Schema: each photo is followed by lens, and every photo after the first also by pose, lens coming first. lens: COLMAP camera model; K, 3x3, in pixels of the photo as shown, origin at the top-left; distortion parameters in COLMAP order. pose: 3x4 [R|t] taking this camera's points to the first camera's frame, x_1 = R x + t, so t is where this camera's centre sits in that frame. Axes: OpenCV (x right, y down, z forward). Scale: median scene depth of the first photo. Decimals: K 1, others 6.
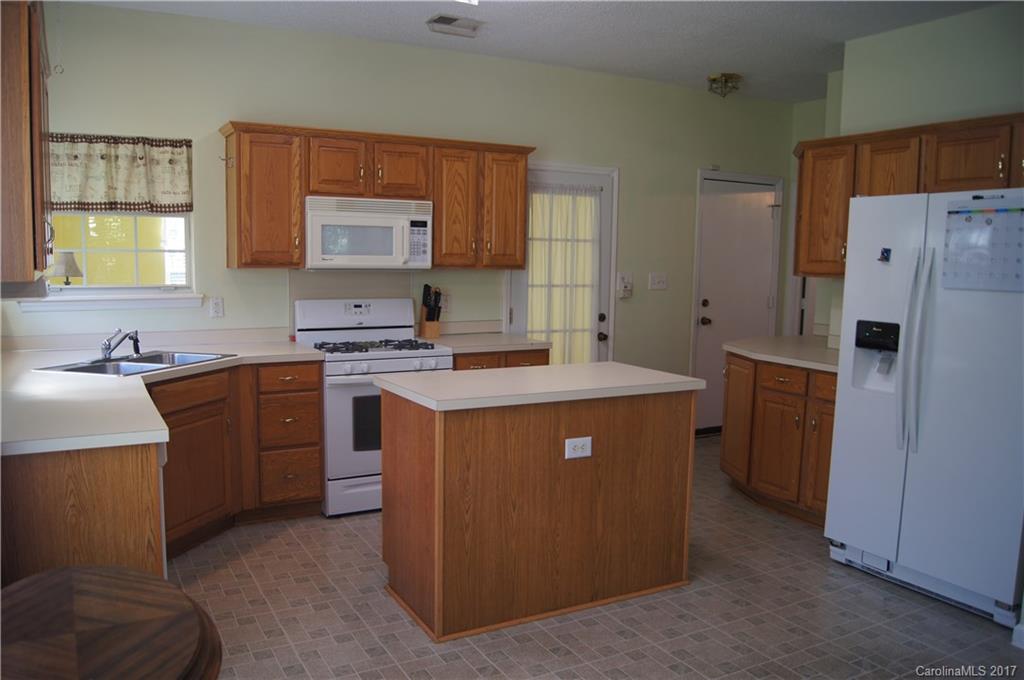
lens RADIAL K [[788.5, 0, 489.3], [0, 788.5, 348.1], [0, 0, 1]] dist [-0.086588, 0.023729]
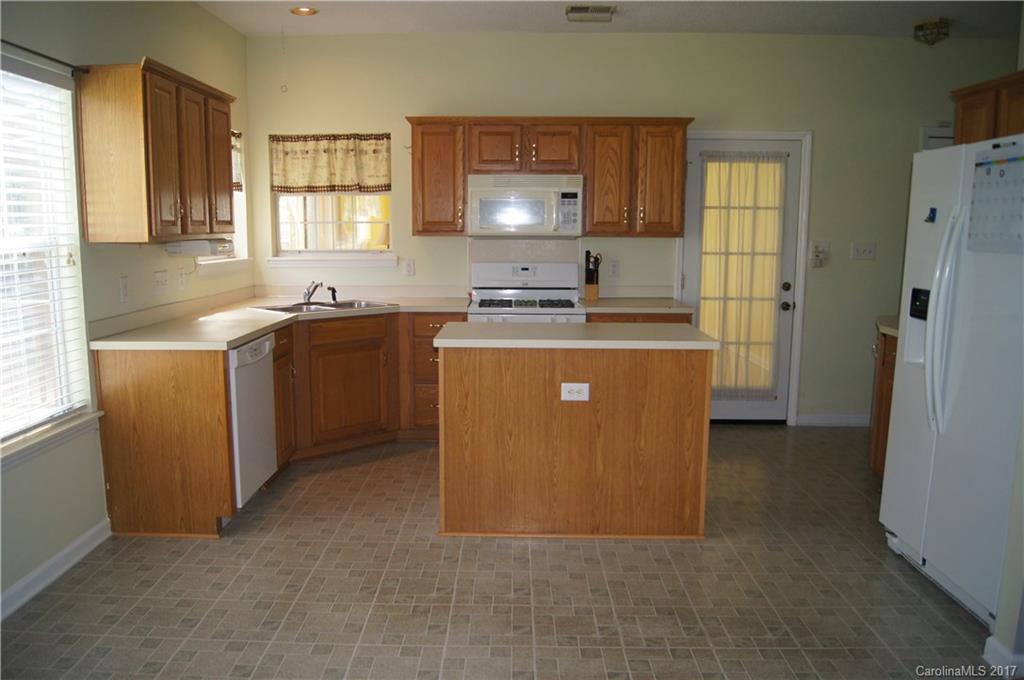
lens RADIAL K [[788.5, 0, 492.9], [0, 788.5, 347.4], [0, 0, 1]] dist [-0.086588, 0.023729]
pose [[0.869911, 0.062133, -0.489280, 0.407875], [-0.046703, 0.997953, 0.043693, 0.014309], [0.490993, -0.015158, 0.871032, -0.027009]]
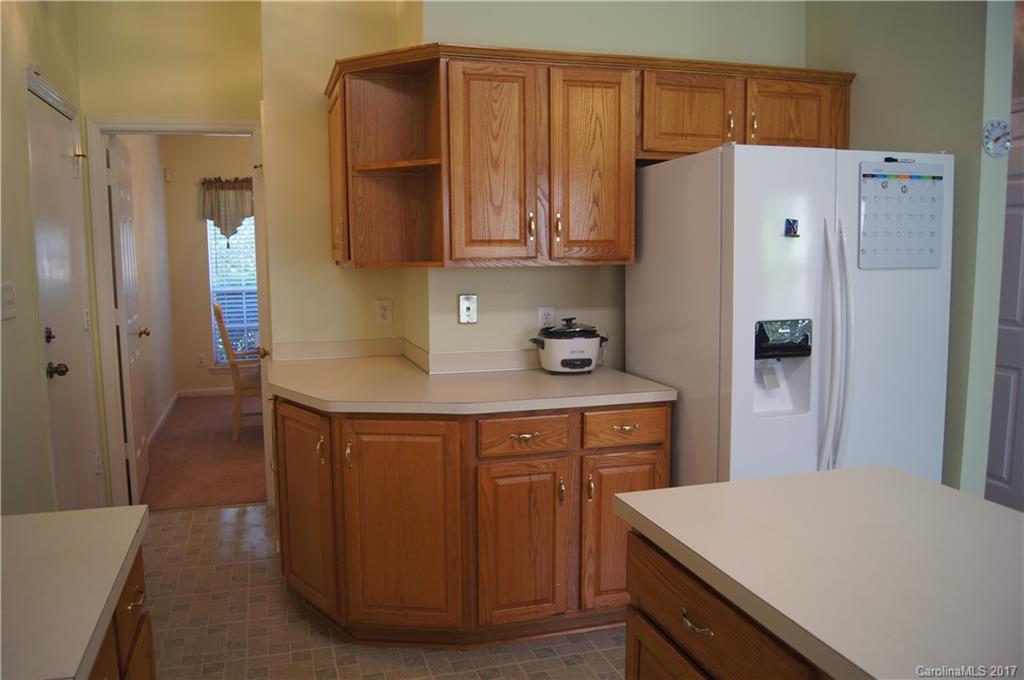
lens RADIAL K [[788.5, 0, 509.6], [0, 788.5, 346.0], [0, 0, 1]] dist [-0.086588, 0.023729]
pose [[0.208152, -0.140455, 0.967959, -0.216138], [0.126640, 0.985176, 0.115720, -0.103094], [-0.969863, 0.098495, 0.222853, 0.874294]]
